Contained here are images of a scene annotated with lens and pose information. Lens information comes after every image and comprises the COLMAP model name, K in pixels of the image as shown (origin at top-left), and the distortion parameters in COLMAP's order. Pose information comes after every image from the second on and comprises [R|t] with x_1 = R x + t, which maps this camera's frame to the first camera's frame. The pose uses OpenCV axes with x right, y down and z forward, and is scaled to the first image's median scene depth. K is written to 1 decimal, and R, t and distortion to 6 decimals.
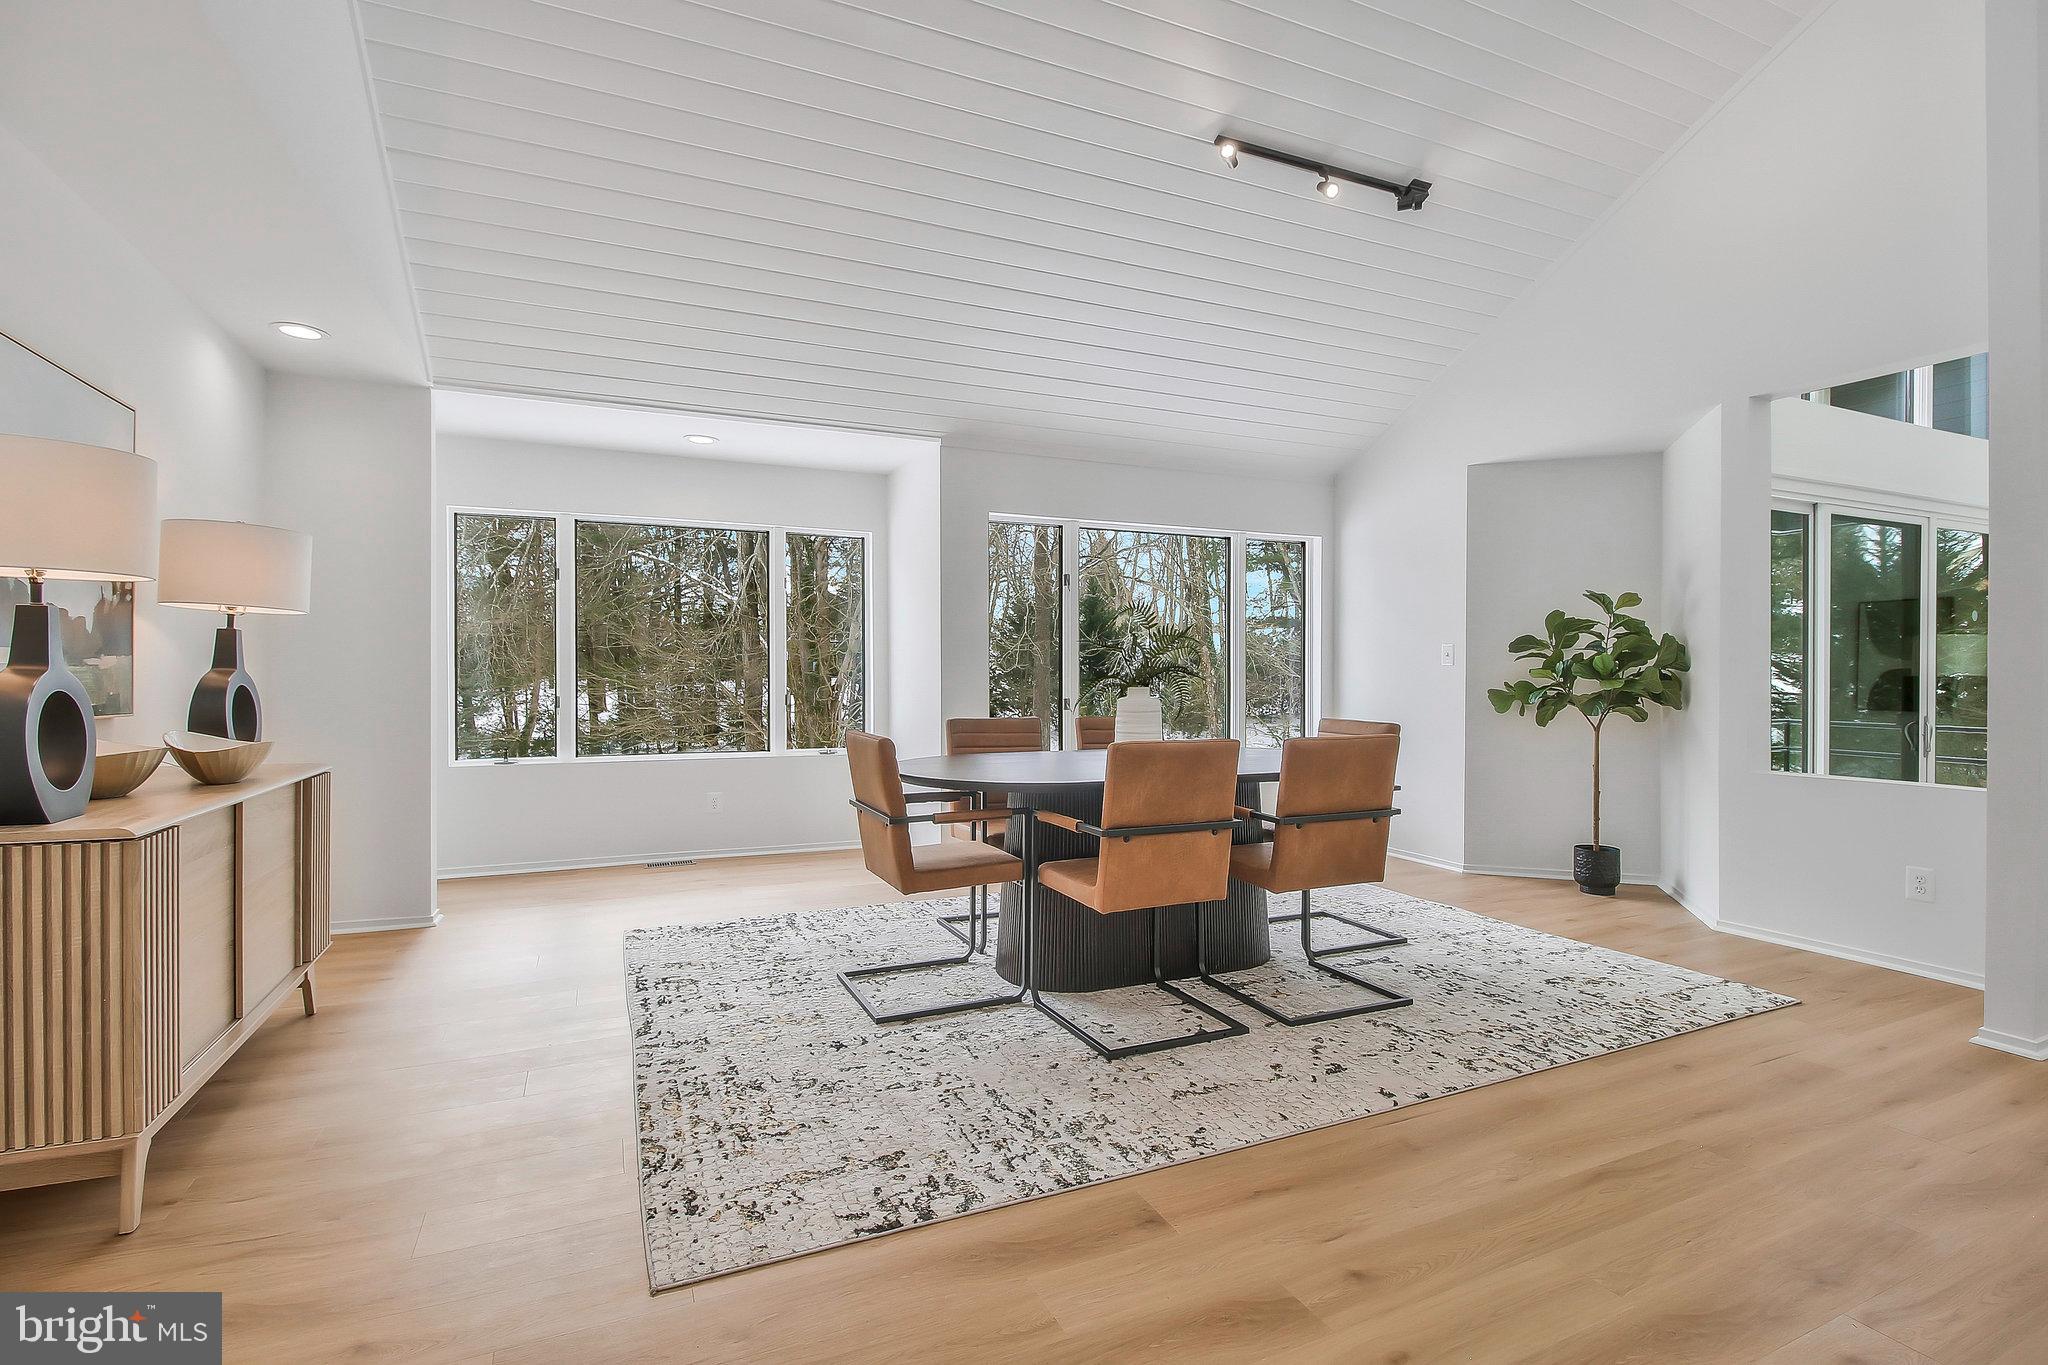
lens RADIAL K [[959.8, 0, 1038.0], [0, 959.8, 664.5], [0, 0, 1]] dist [-0.003195, -0.010930]
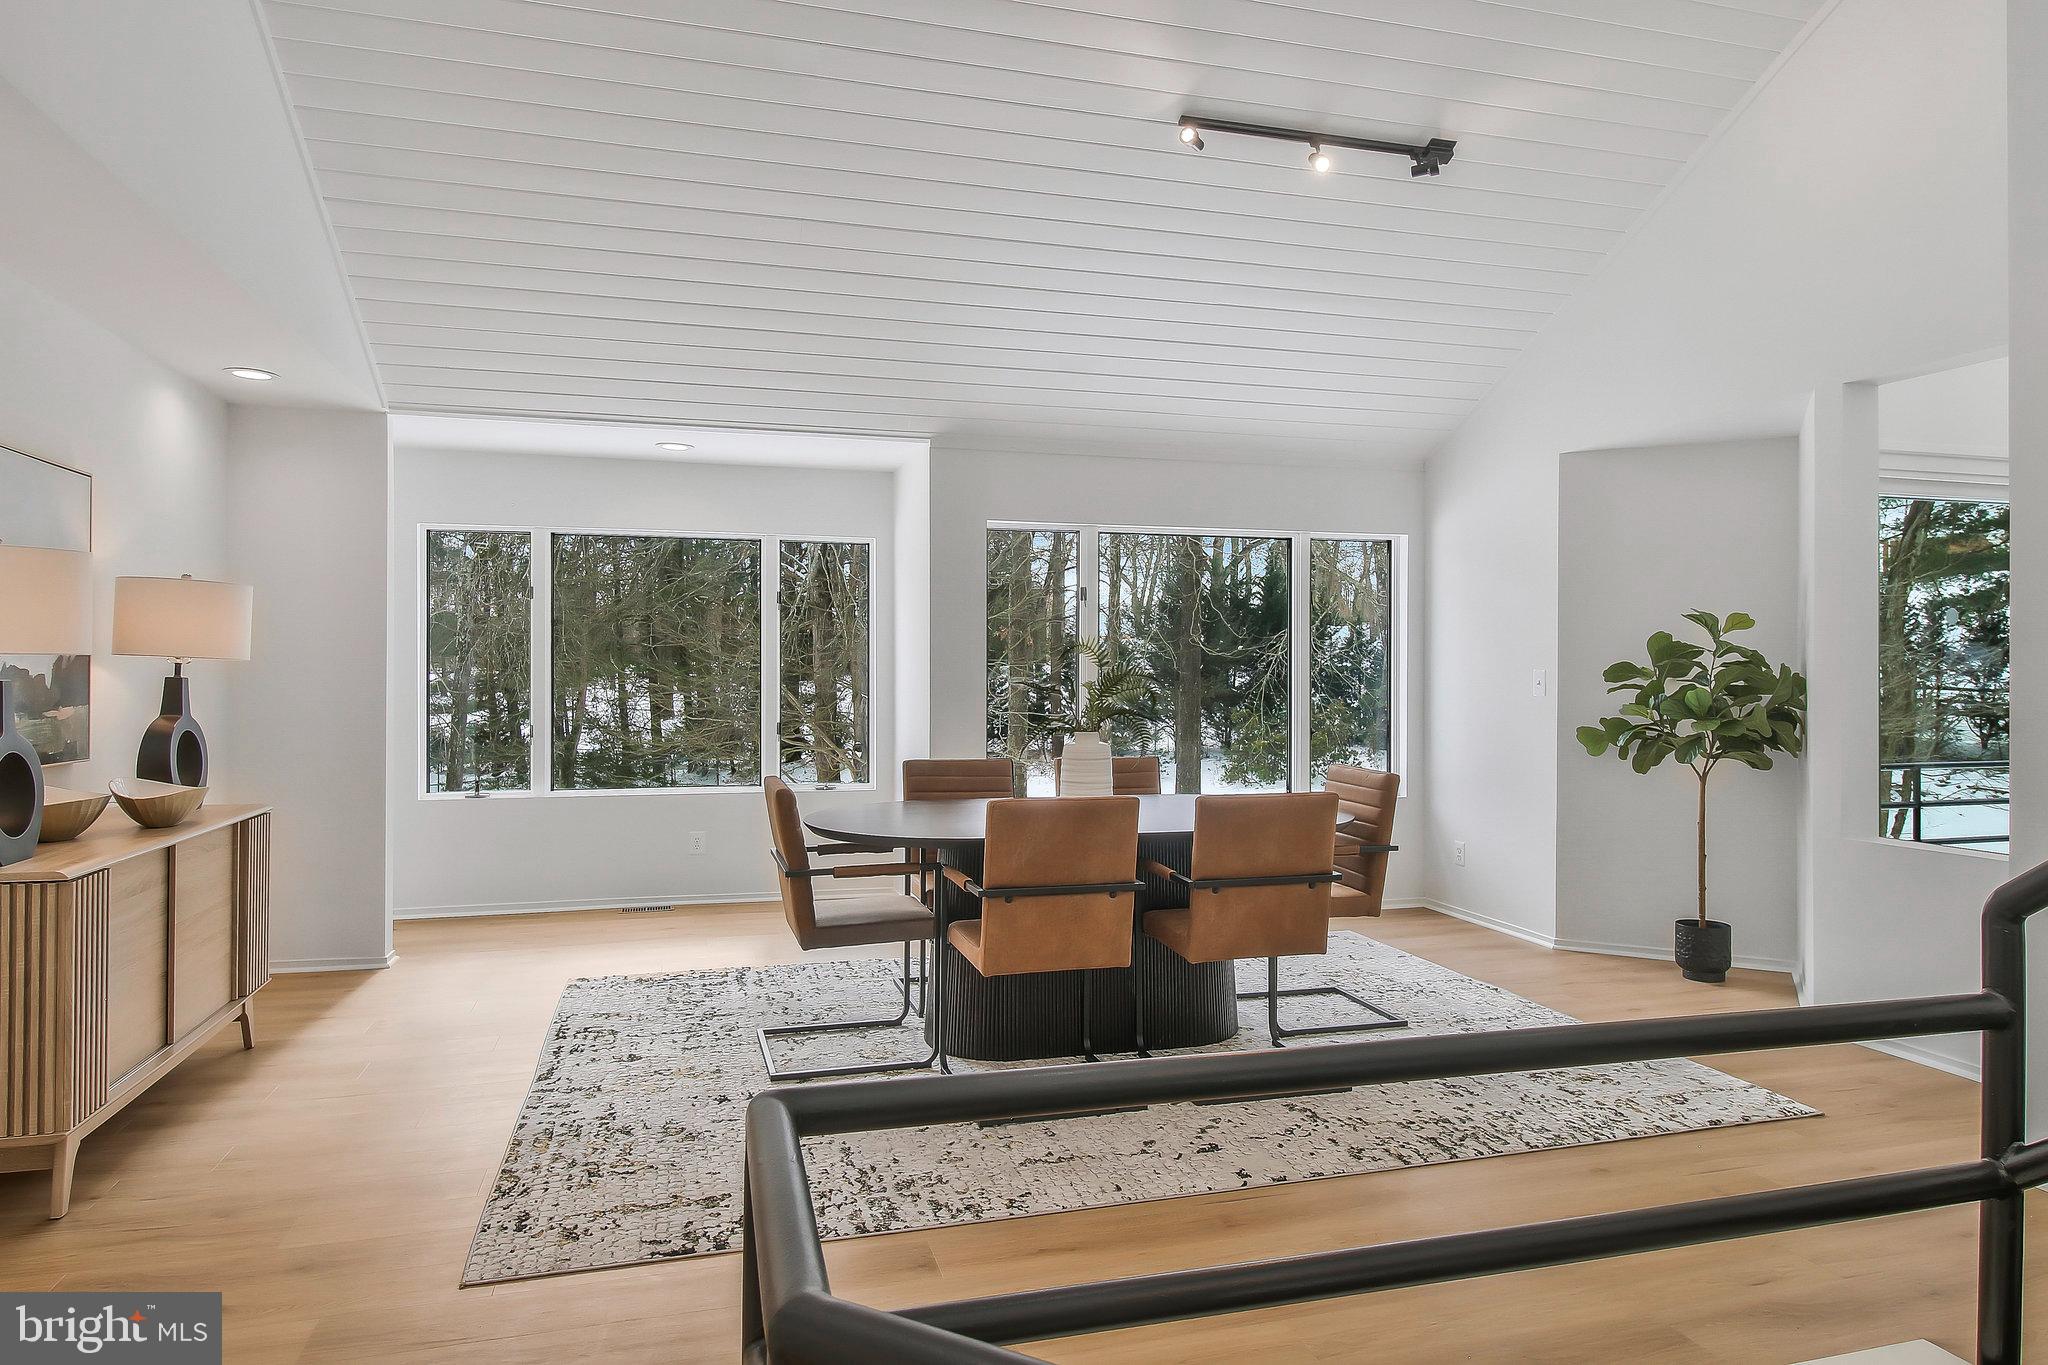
lens RADIAL K [[1251.1, 0, 1041.5], [0, 1251.1, 653.1], [0, 0, 1]] dist [0.003991, -0.007864]
pose [[0.989569, -0.000288, -0.144062, 0.274263], [-0.000146, 0.999995, -0.003003, -0.055447], [0.144062, 0.002993, 0.989564, -0.214661]]
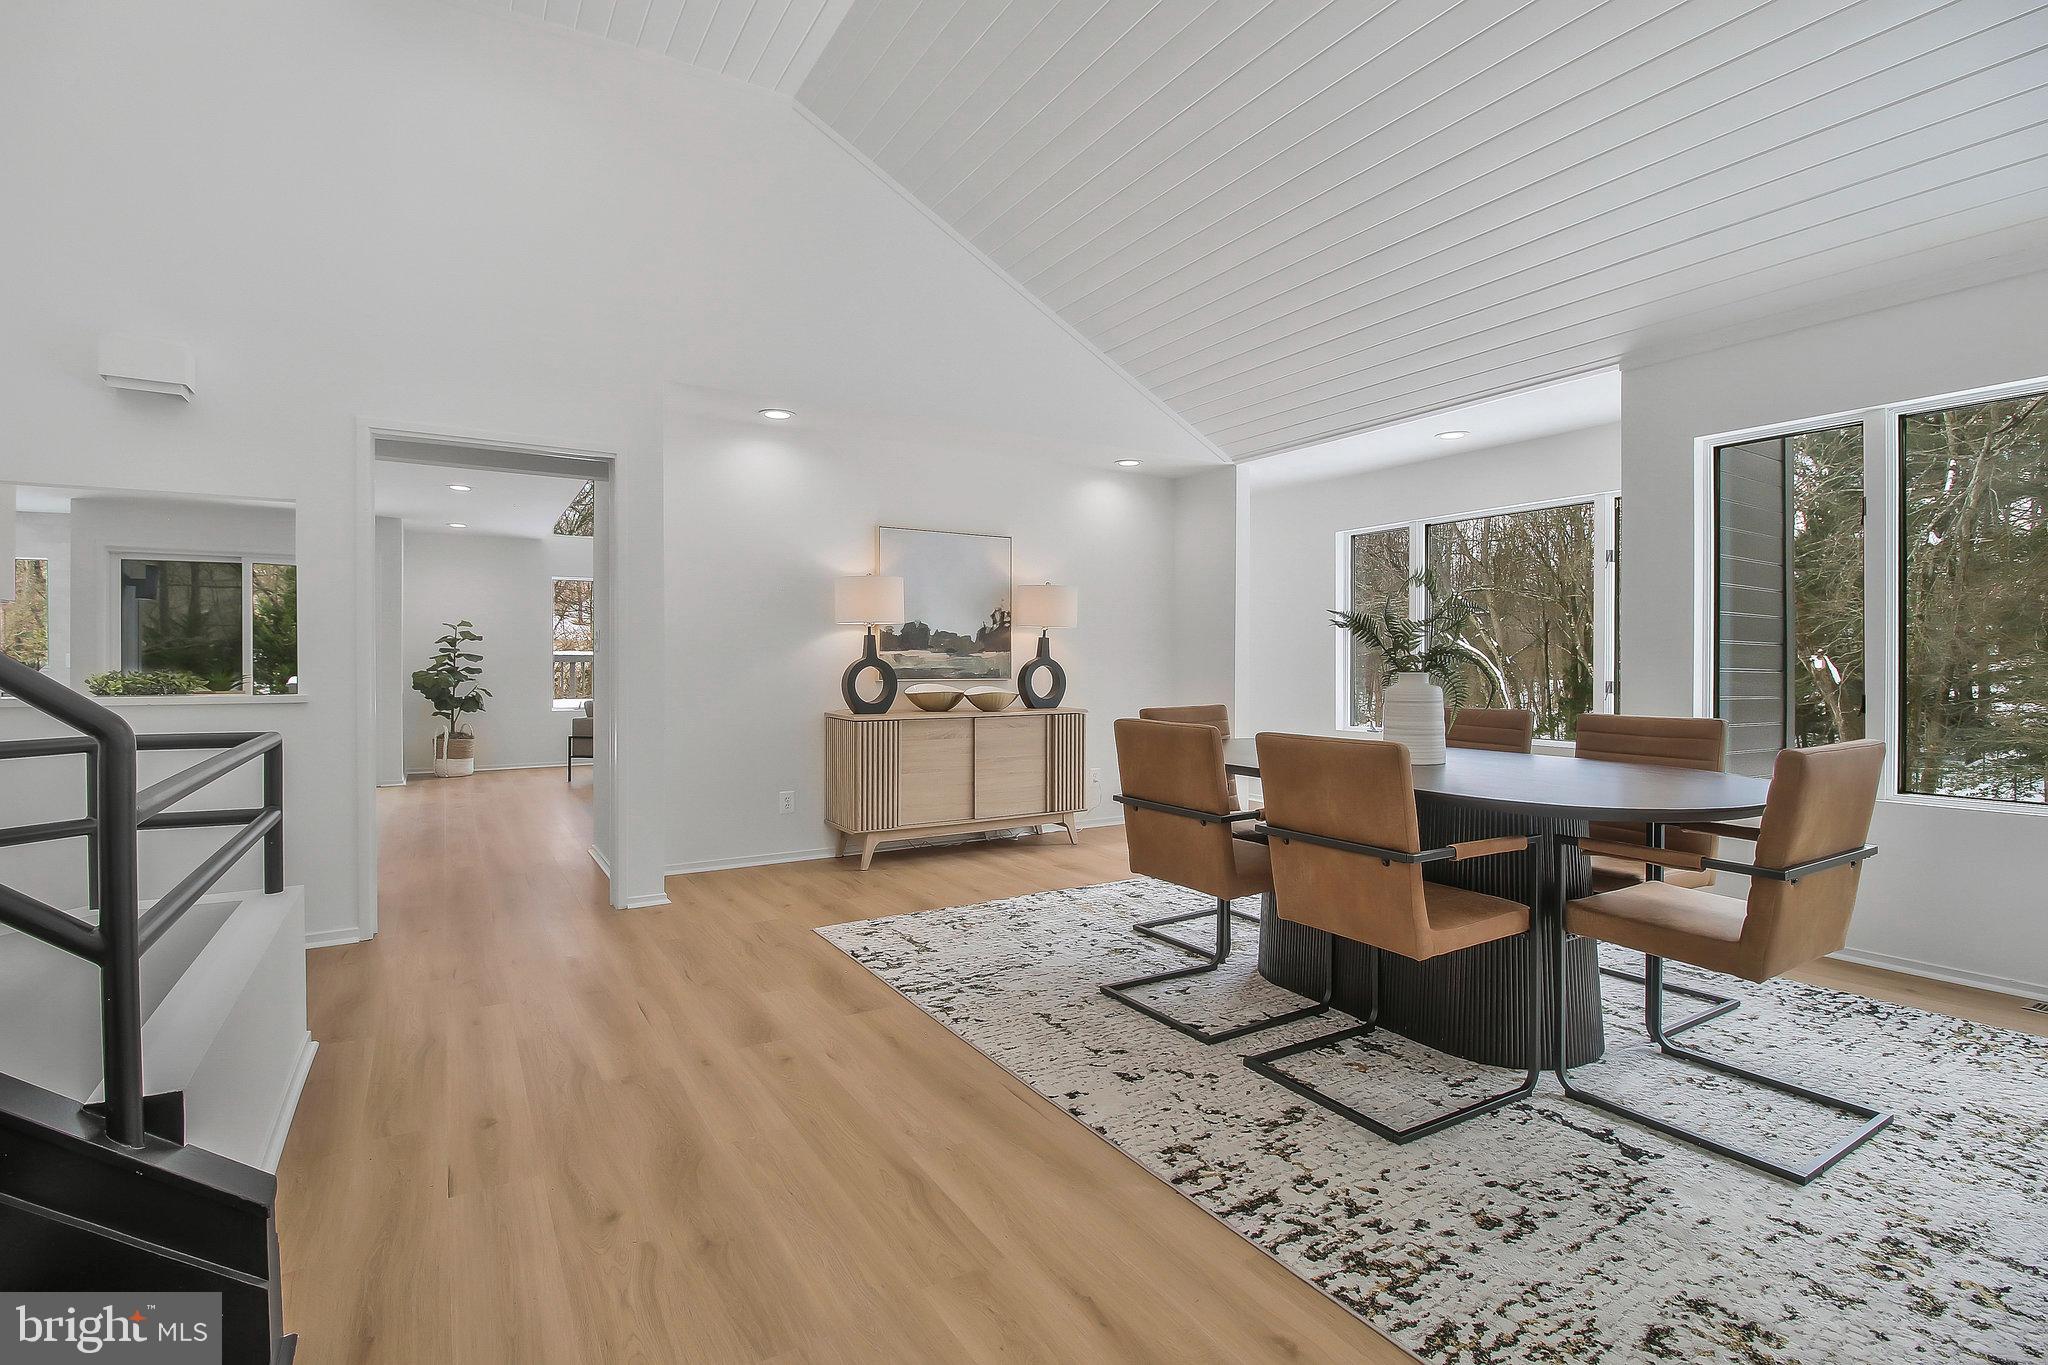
lens RADIAL K [[959.8, 0, 1012.8], [0, 959.8, 651.5], [0, 0, 1]] dist [-0.003195, -0.010930]
pose [[0.105613, -0.013584, -0.994315, 1.041470], [0.010045, 0.999870, -0.012593, 0.015320], [0.994357, -0.008658, 0.105735, 0.669279]]
